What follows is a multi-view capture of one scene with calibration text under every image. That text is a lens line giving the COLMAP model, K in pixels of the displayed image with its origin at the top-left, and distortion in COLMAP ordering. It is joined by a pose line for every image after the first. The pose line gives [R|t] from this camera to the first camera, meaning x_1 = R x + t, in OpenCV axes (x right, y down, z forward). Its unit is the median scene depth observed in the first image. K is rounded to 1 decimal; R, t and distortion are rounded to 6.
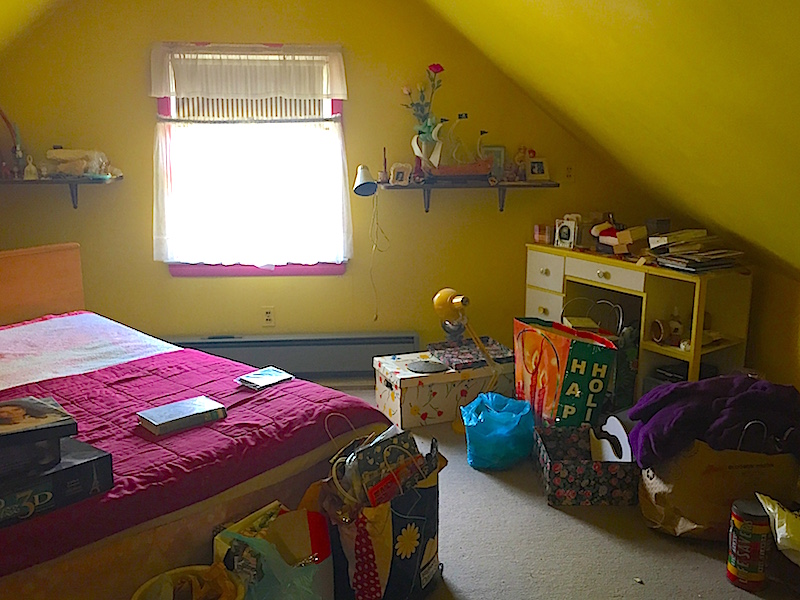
lens RADIAL K [[799.0, 0, 400.0], [0, 799.0, 300.0], [0, 0, 1]] dist [0.070761, -0.102521]
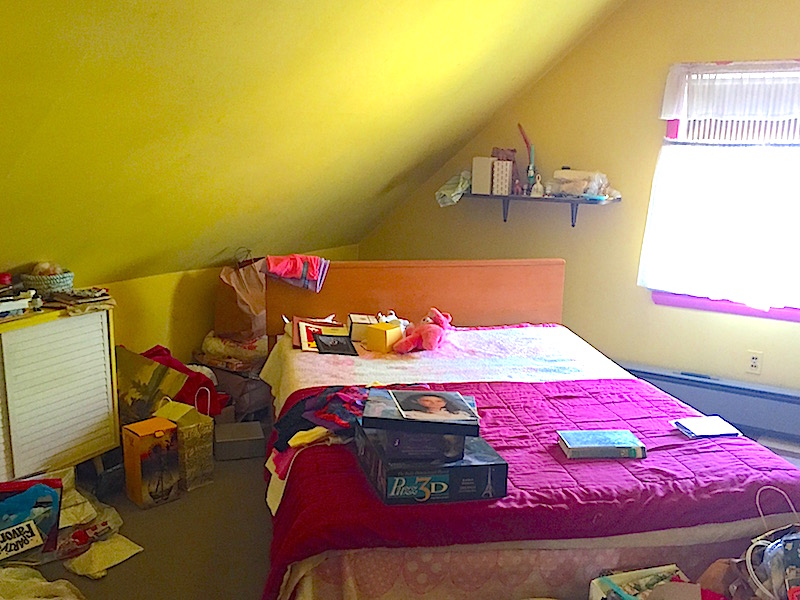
lens RADIAL K [[799.0, 0, 400.0], [0, 799.0, 300.0], [0, 0, 1]] dist [0.070761, -0.102521]
pose [[0.794451, 0.131688, -0.592879, 0.080930], [-0.150745, 0.988417, 0.017547, -0.007668], [0.588322, 0.075433, 0.805100, 0.069867]]
